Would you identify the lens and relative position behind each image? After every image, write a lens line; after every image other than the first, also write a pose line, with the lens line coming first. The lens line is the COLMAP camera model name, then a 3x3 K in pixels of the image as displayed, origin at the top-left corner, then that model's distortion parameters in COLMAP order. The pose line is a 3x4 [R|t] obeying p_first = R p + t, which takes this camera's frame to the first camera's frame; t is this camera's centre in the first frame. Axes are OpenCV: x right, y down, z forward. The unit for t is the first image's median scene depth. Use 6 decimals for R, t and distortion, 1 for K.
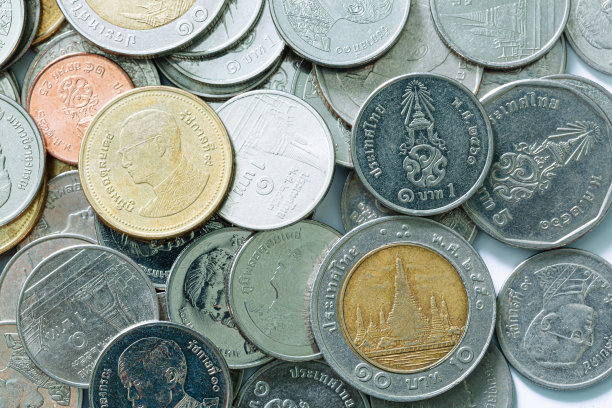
lens RADIAL K [[2205.0, 0, 306.5], [0, 2205.0, 203.6], [0, 0, 1]] dist [-0.019837, 0.000000]
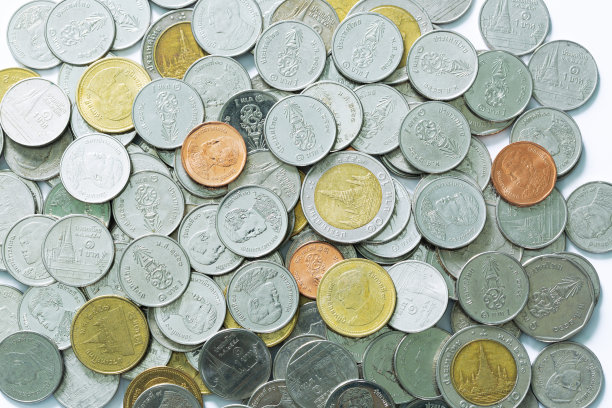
lens RADIAL K [[2205.0, 0, 305.6], [0, 2205.0, 203.9], [0, 0, 1]] dist [-0.019837, 0.000000]
pose [[0.999693, -0.001683, 0.024724, -0.160710], [0.002844, 0.998890, -0.047022, -0.009945], [-0.024617, 0.047078, 0.998588, -0.943229]]
